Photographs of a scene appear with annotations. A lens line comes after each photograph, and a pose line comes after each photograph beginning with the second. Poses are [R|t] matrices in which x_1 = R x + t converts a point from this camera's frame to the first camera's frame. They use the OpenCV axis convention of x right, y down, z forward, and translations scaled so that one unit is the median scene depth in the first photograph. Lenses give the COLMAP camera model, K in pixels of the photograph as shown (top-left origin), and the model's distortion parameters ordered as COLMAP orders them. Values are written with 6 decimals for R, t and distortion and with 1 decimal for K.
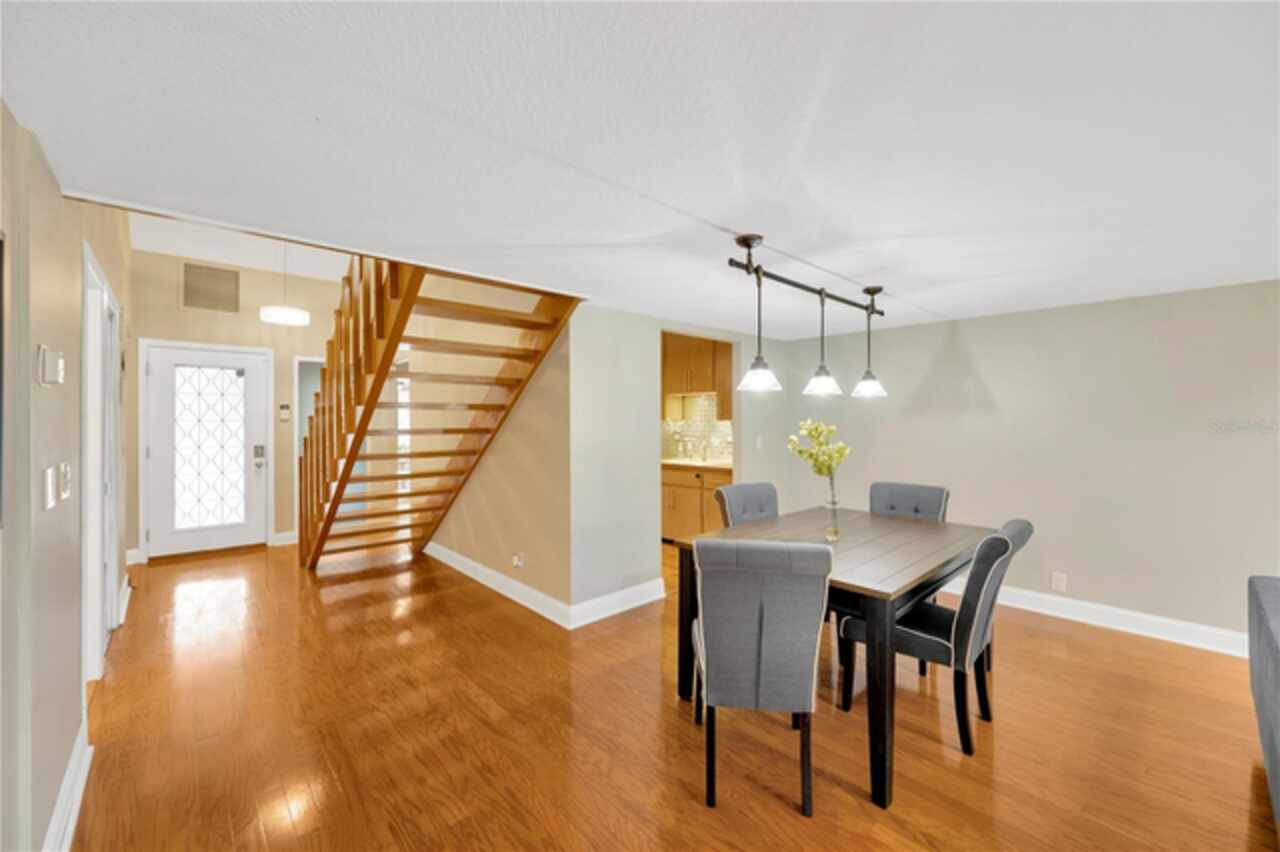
lens RADIAL K [[501.9, 0, 636.1], [0, 501.9, 423.2], [0, 0, 1]] dist [0.002208, 0.000494]
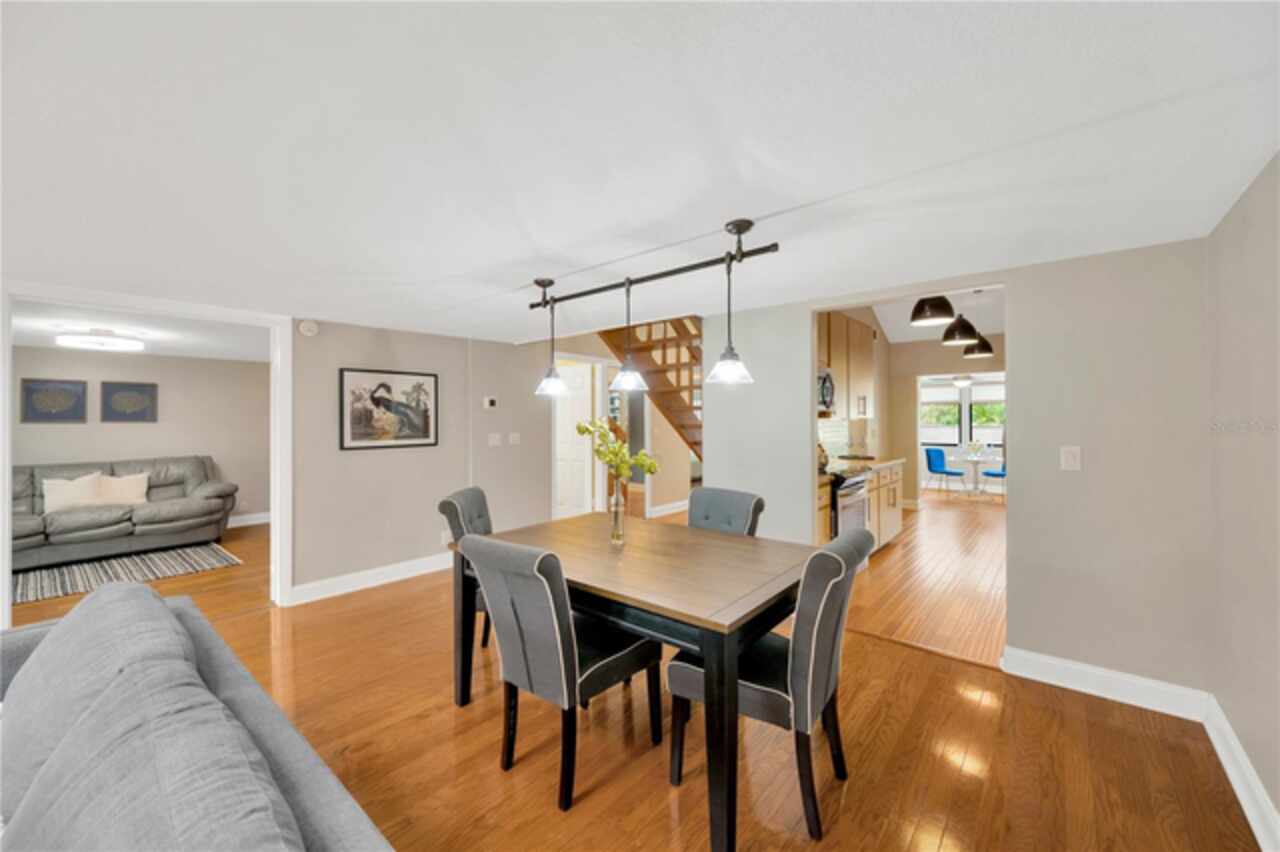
lens RADIAL K [[501.9, 0, 637.7], [0, 501.9, 418.2], [0, 0, 1]] dist [0.002208, 0.000494]
pose [[0.129774, -0.005027, -0.991531, 1.124728], [-0.005417, 0.999969, -0.005779, 0.003523], [0.991529, 0.006121, 0.129743, 0.763739]]
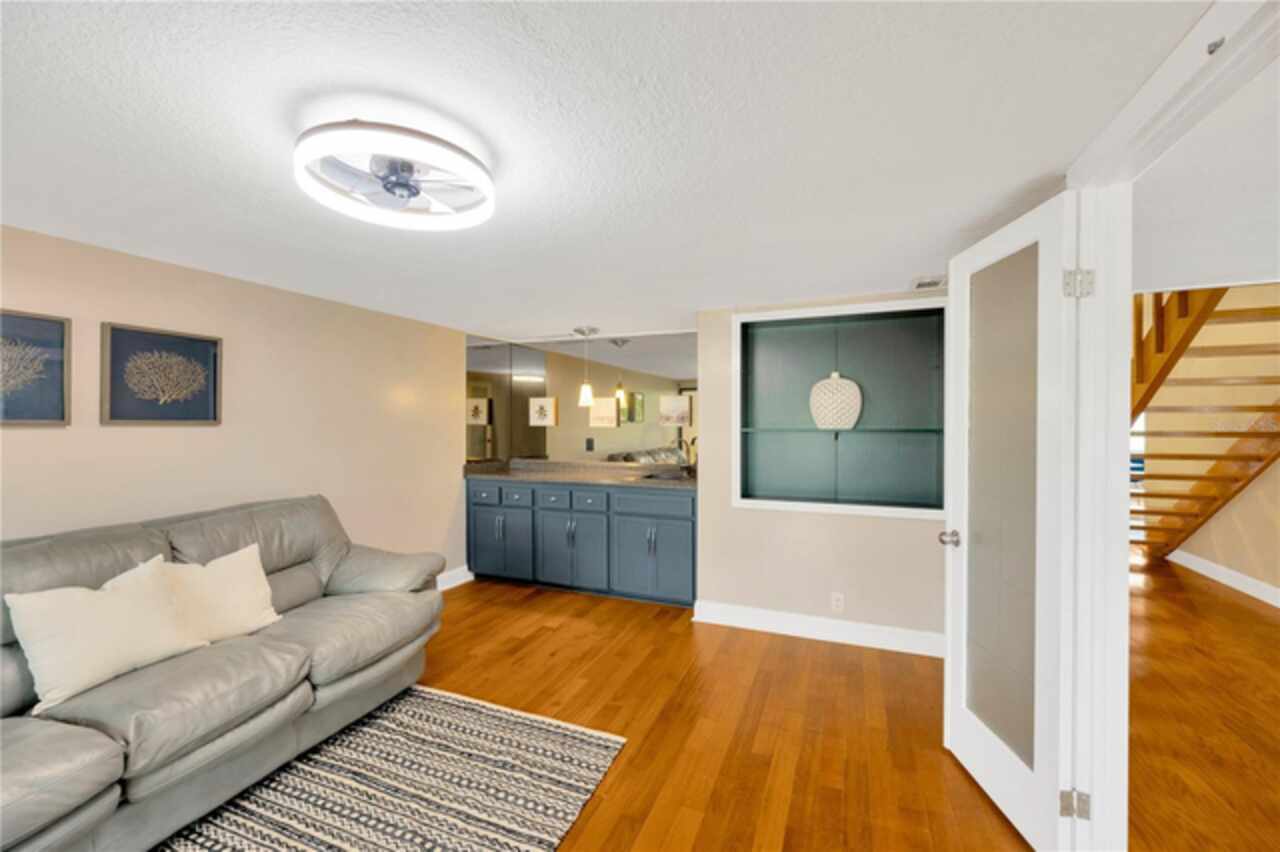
lens RADIAL K [[501.9, 0, 632.6], [0, 501.9, 425.7], [0, 0, 1]] dist [0.002208, 0.000494]
pose [[0.408852, 0.009174, -0.912555, 0.060102], [-0.010181, 0.999933, 0.005491, 0.007548], [0.912544, 0.007046, 0.408918, -0.509906]]
